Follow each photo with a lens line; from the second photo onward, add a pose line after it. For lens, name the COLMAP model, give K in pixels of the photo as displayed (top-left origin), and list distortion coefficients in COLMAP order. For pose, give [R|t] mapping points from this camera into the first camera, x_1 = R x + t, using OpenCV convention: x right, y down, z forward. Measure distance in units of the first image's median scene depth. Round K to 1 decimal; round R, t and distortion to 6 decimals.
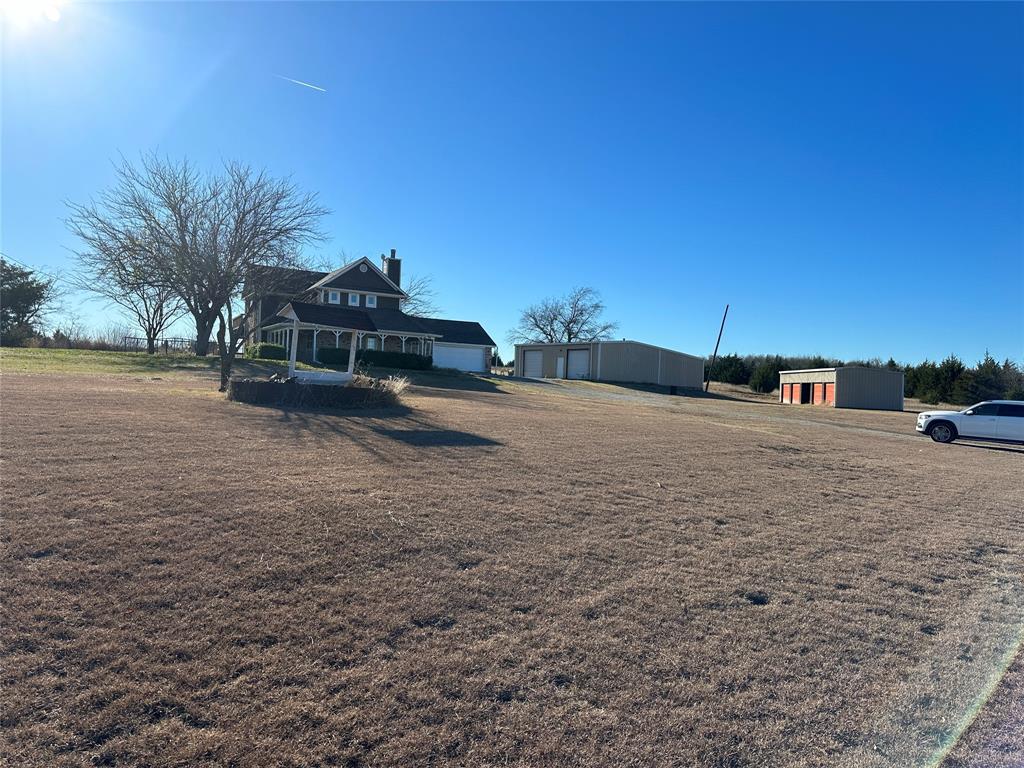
lens RADIAL K [[716.4, 0, 512.0], [0, 716.4, 384.0], [0, 0, 1]] dist [0.138700, -0.174342]
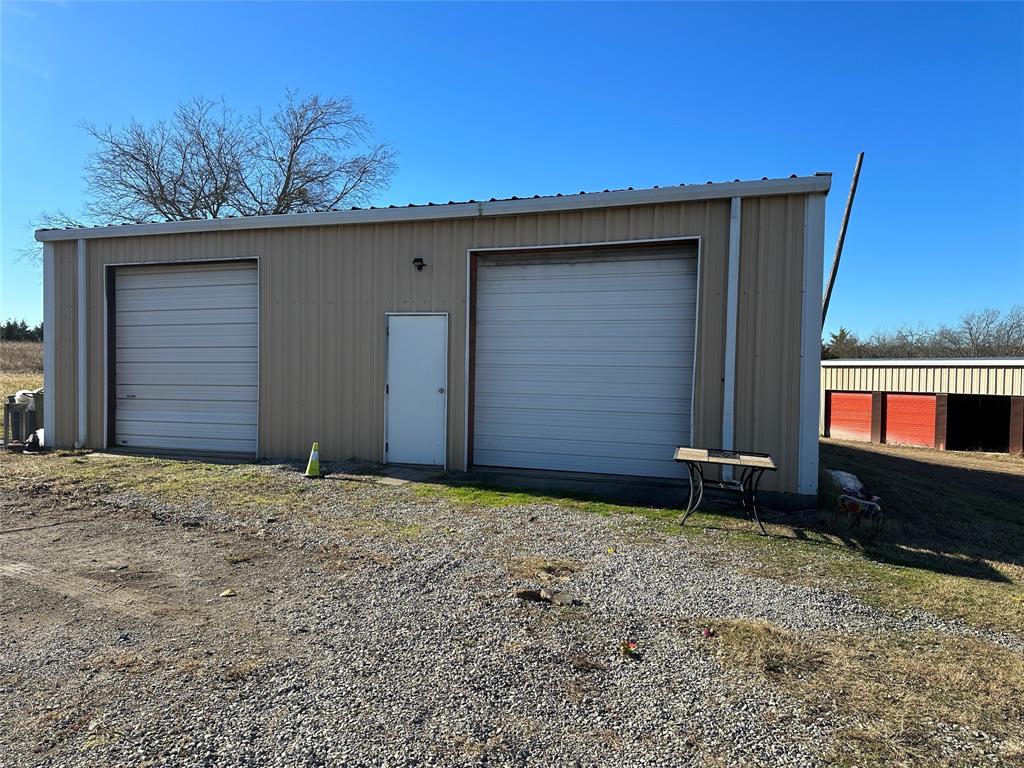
lens RADIAL K [[774.9, 0, 513.4], [0, 774.9, 385.4], [0, 0, 1]] dist [0.001617, -0.001119]
pose [[0.882429, -0.031149, 0.469413, 0.021848], [0.013596, 0.999077, 0.040738, -0.041881], [-0.470249, -0.029567, 0.882038, 1.218712]]
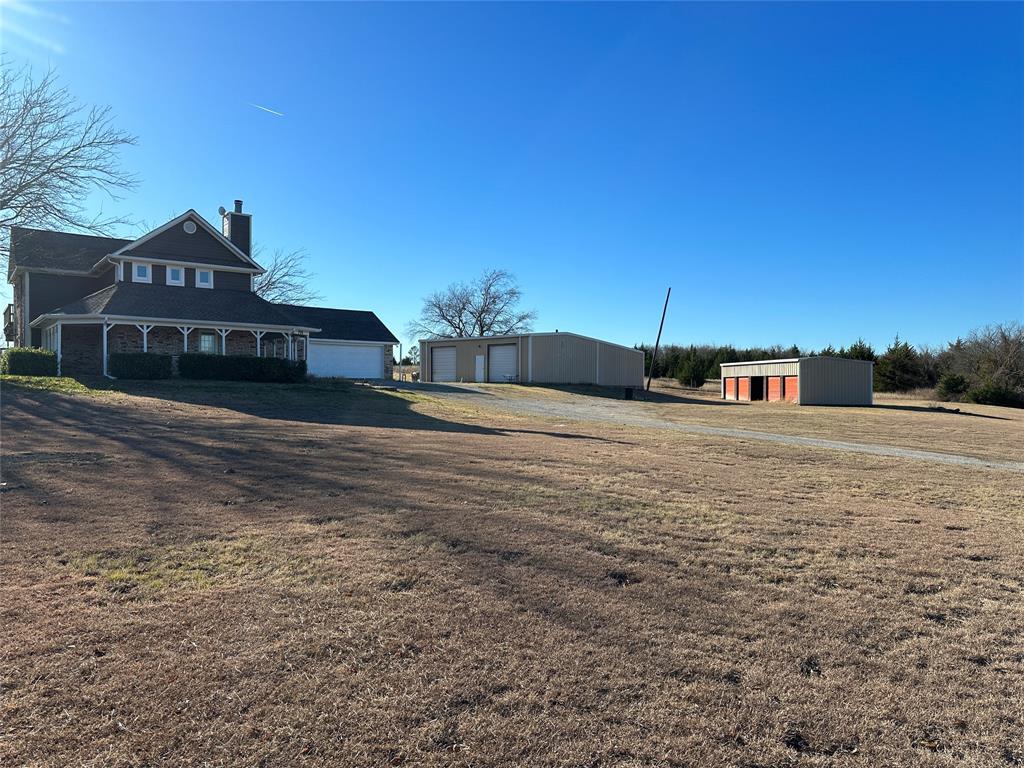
lens RADIAL K [[717.7, 0, 509.7], [0, 717.7, 390.7], [0, 0, 1]] dist [0.127630, -0.152677]
pose [[0.988483, -0.035547, 0.147096, -0.023980], [0.033171, 0.999277, 0.018577, -0.016635], [-0.147650, -0.013484, 0.988948, 0.302568]]
